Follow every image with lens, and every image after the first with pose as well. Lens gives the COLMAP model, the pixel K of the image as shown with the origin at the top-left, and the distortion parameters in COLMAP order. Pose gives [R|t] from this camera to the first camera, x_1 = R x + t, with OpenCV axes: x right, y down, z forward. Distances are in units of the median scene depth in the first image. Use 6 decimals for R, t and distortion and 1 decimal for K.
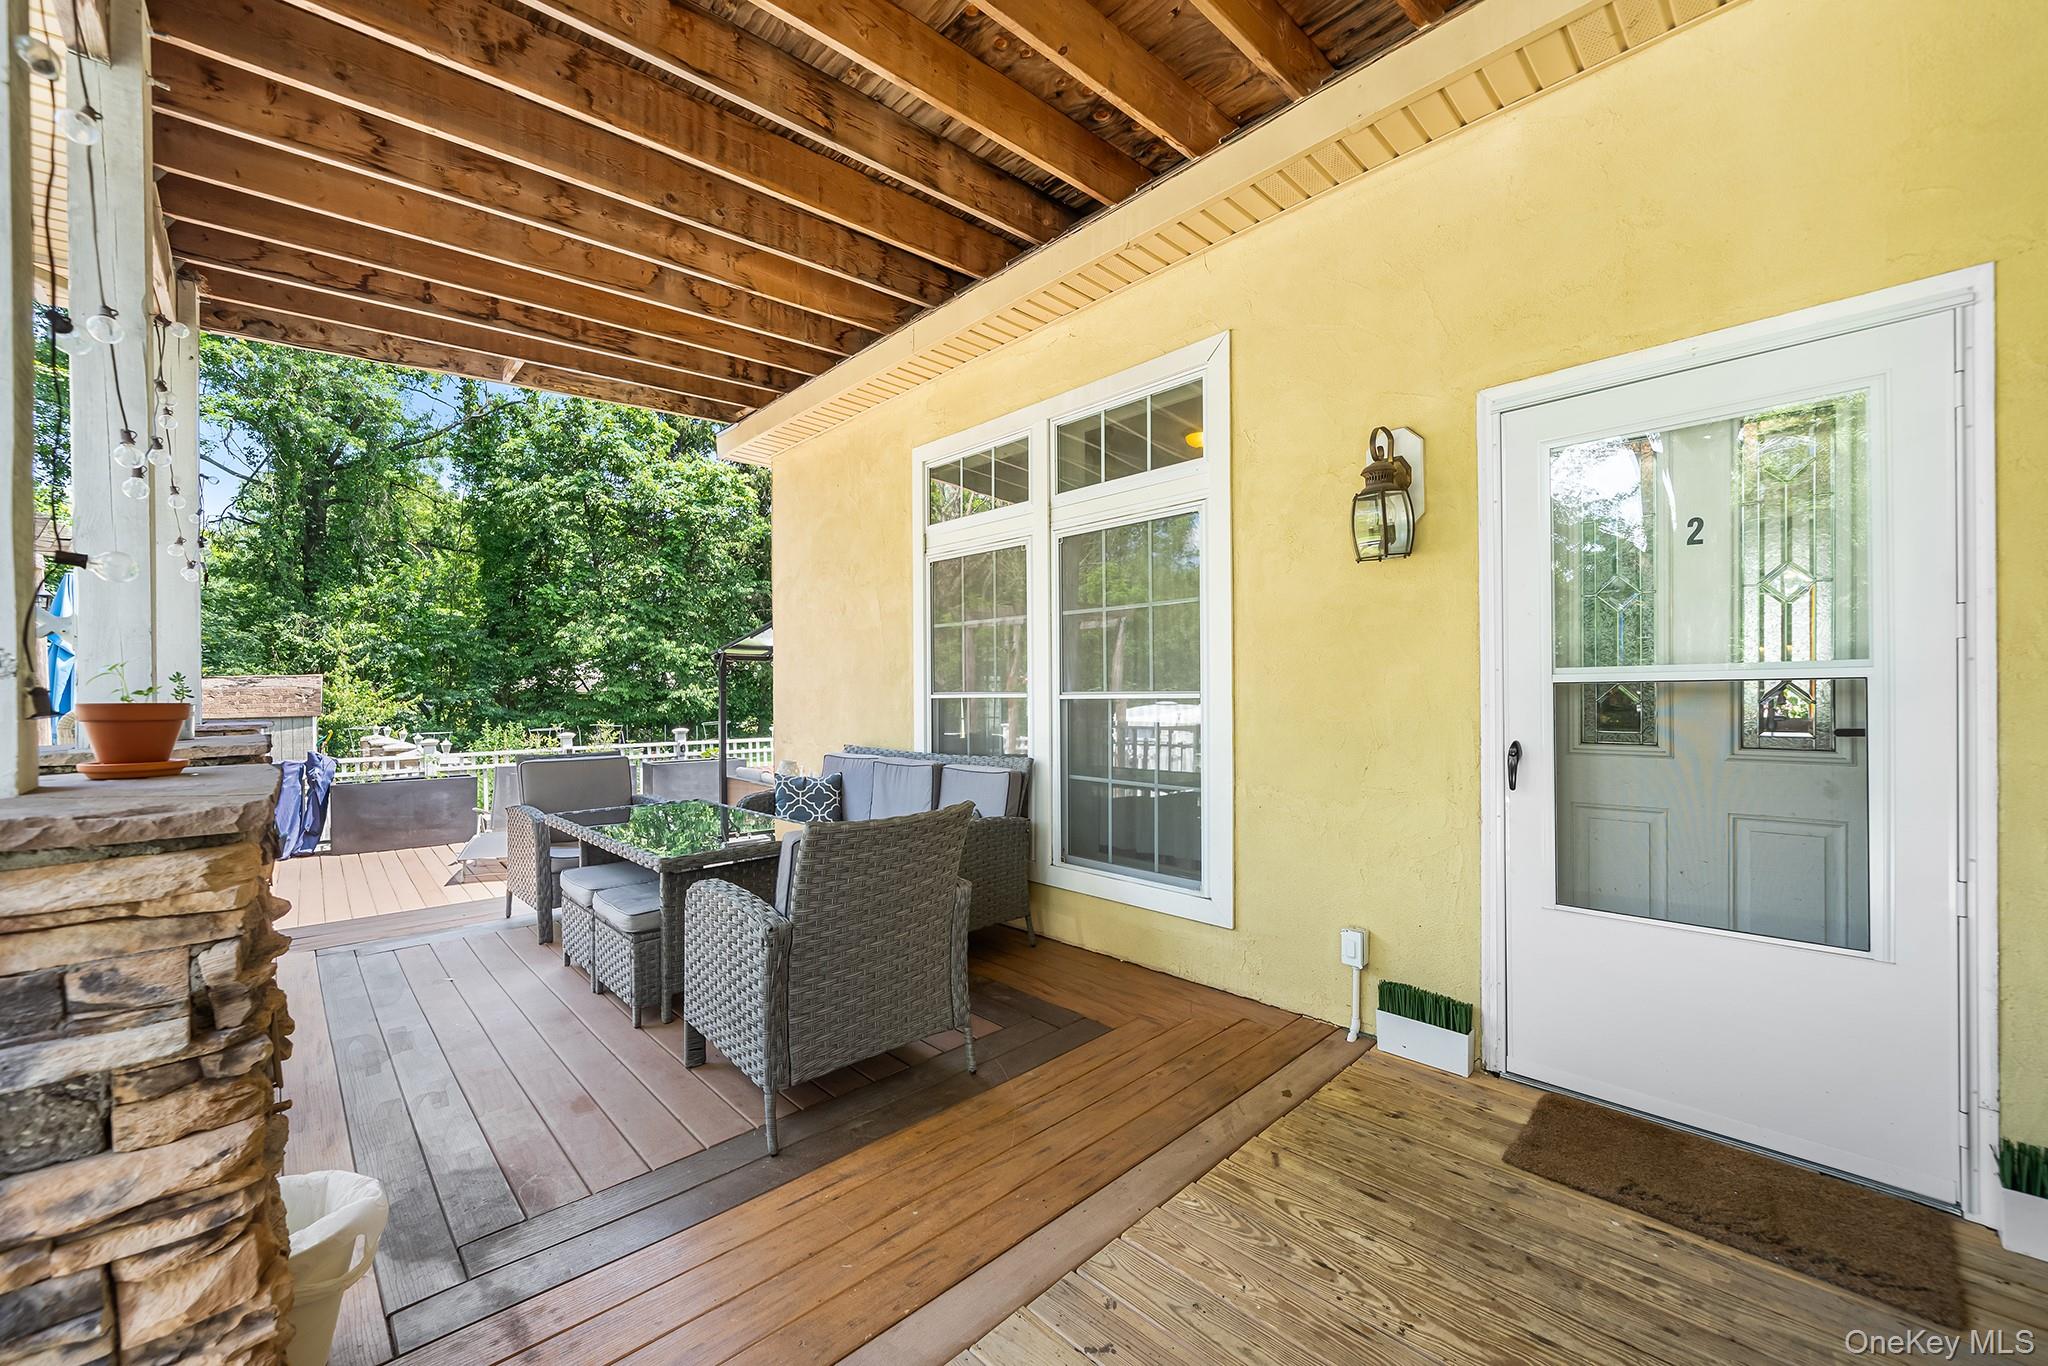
lens RADIAL K [[792.5, 0, 1008.6], [0, 792.5, 693.0], [0, 0, 1]] dist [-0.006809, 0.000372]
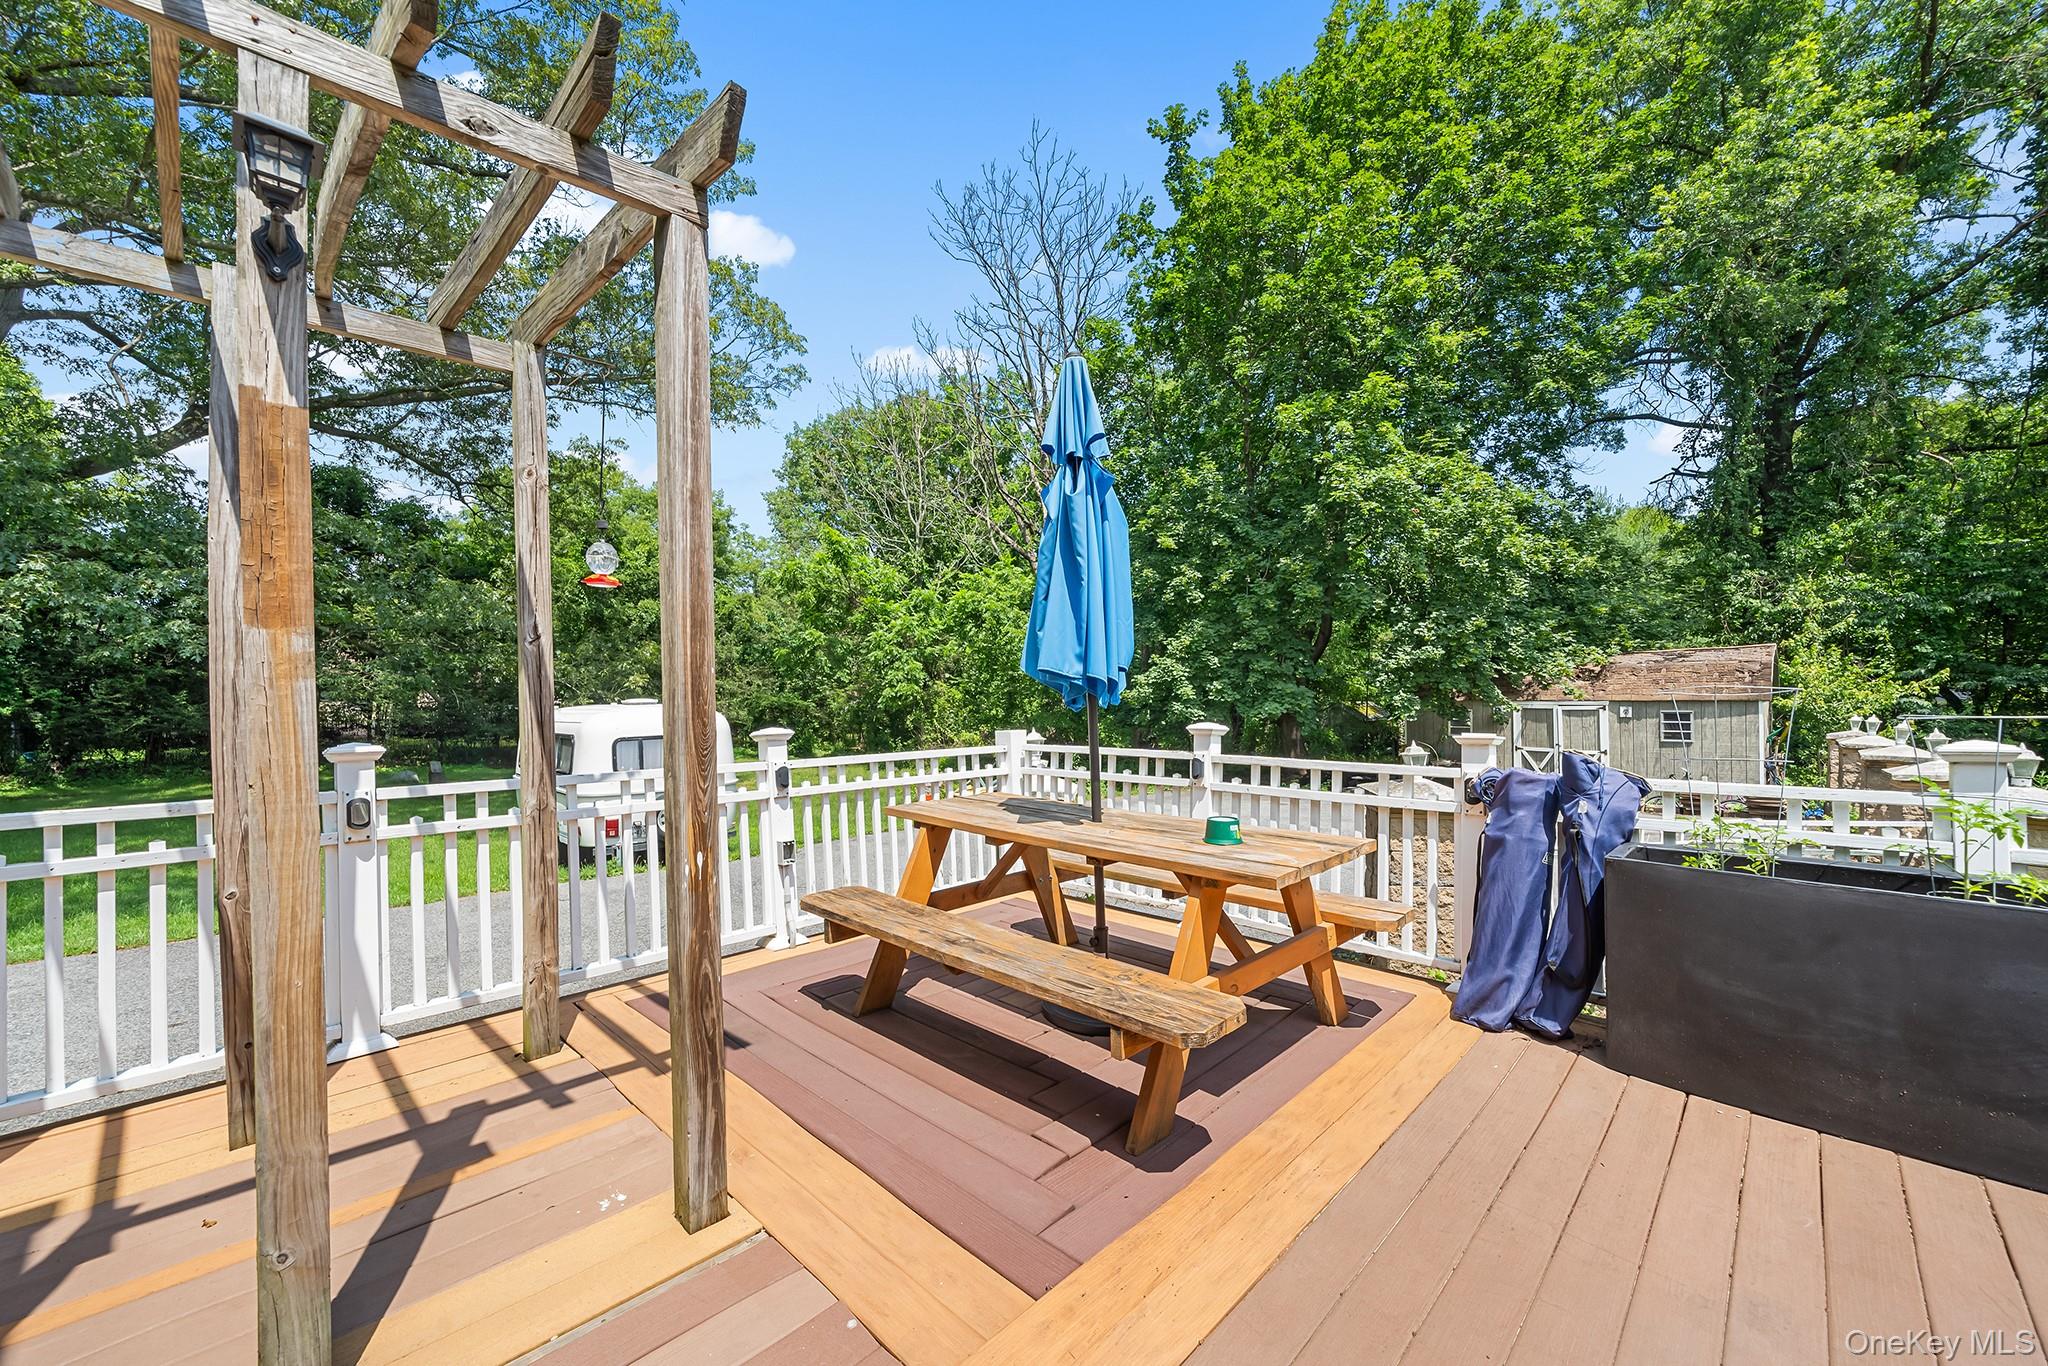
lens RADIAL K [[792.5, 0, 1016.3], [0, 792.5, 695.5], [0, 0, 1]] dist [-0.006809, 0.000372]
pose [[0.060739, 0.007497, -0.998126, -0.187974], [0.003887, 0.999962, 0.007748, 0.015392], [0.998146, -0.004351, 0.060707, 0.254145]]
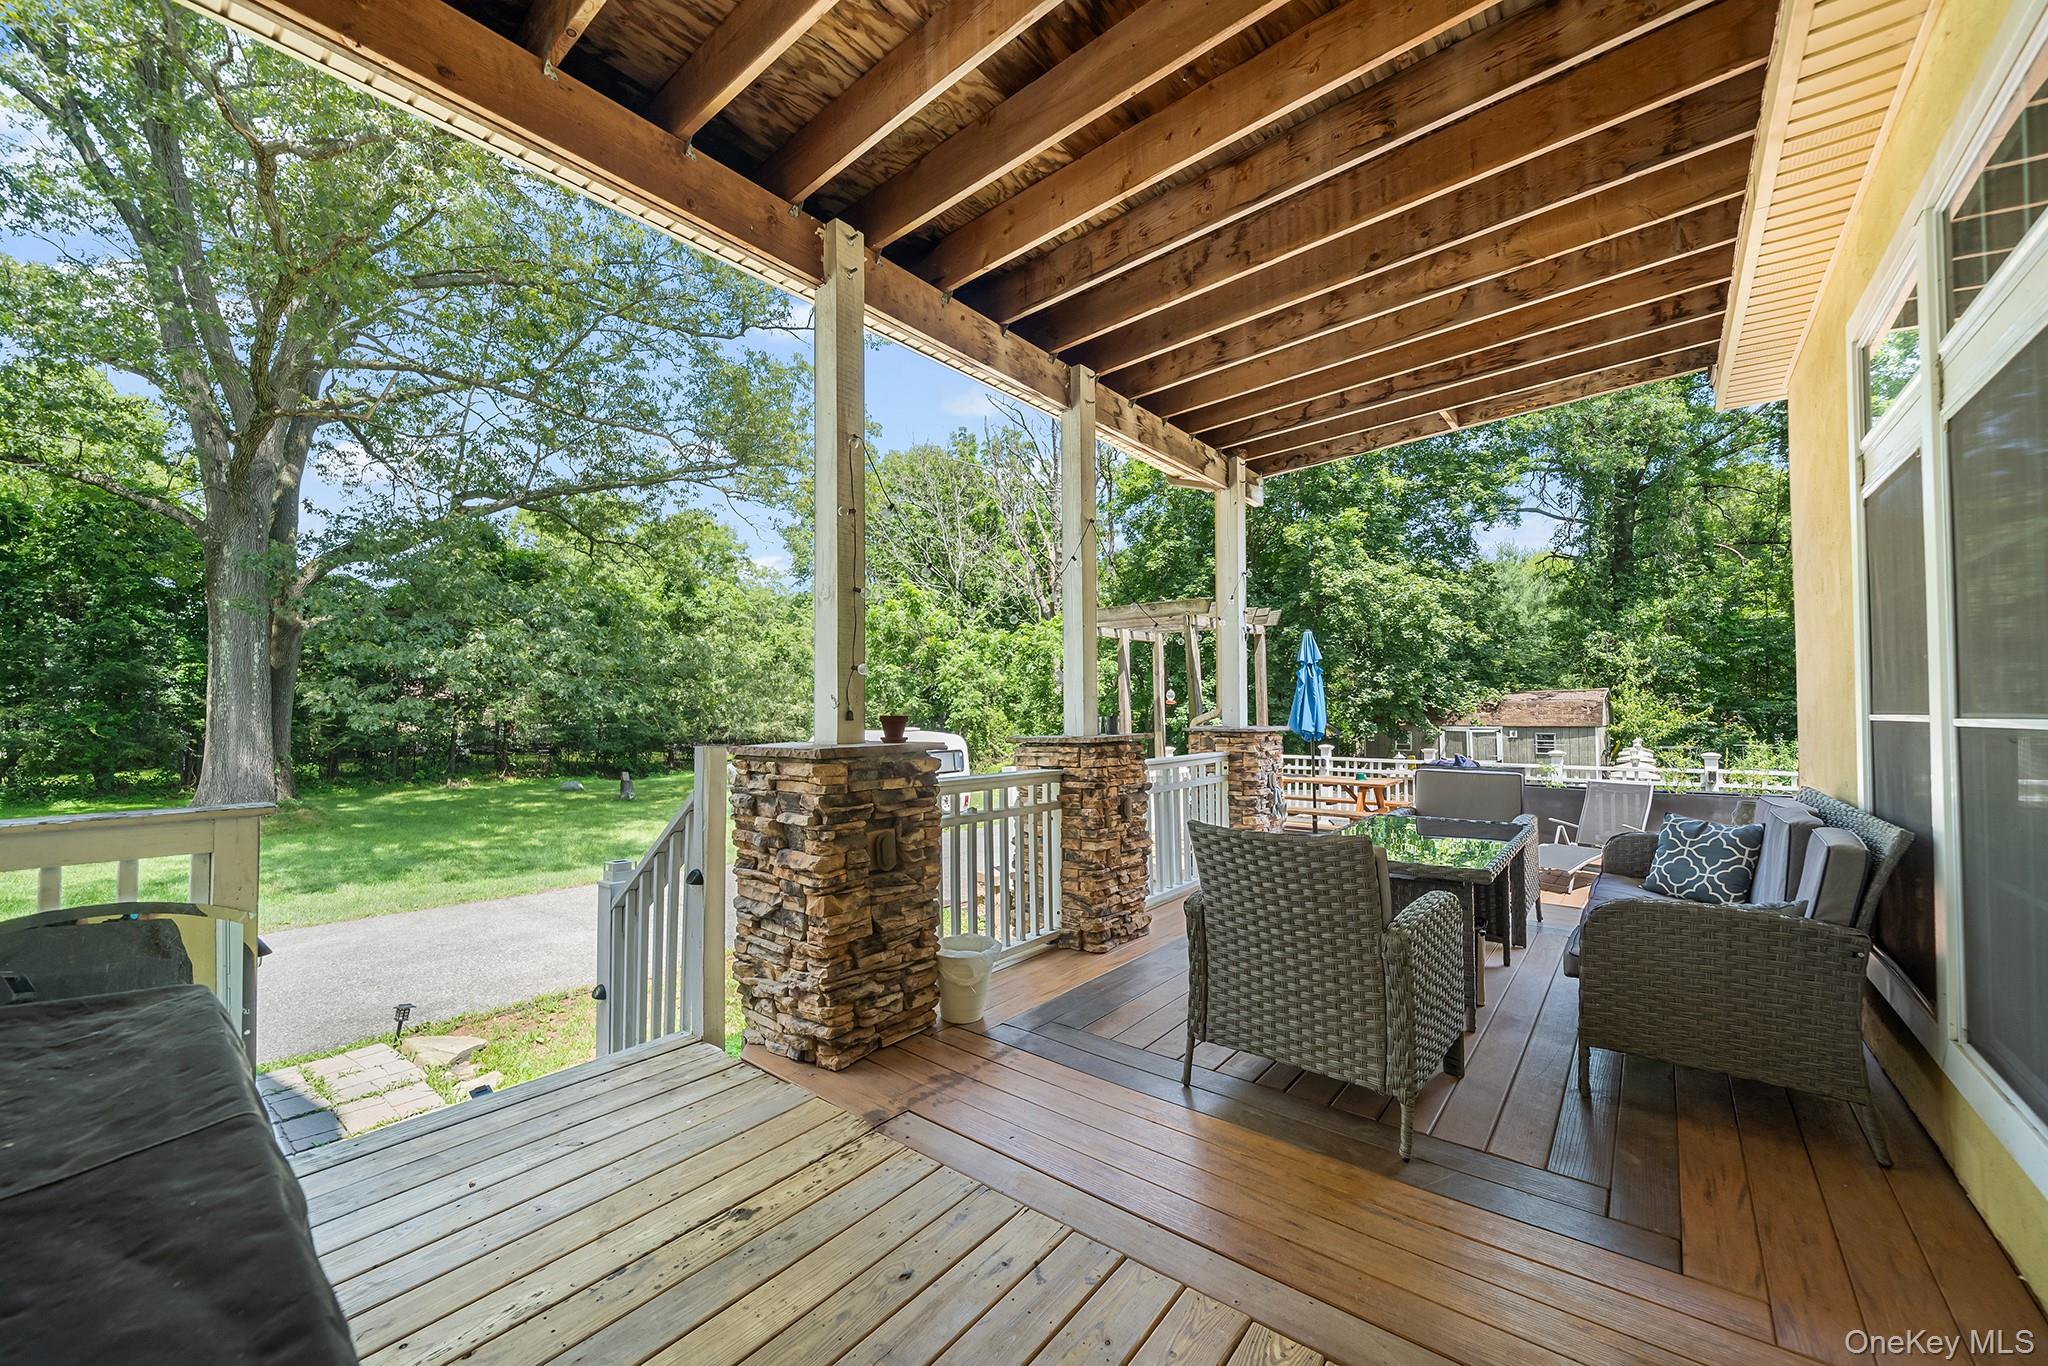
lens RADIAL K [[792.5, 0, 1013.0], [0, 792.5, 693.8], [0, 0, 1]] dist [-0.006809, 0.000372]
pose [[0.129106, -0.014273, -0.991528, 0.087397], [0.001464, 0.999898, -0.014203, -0.001318], [0.991630, 0.000382, 0.129114, 0.054720]]
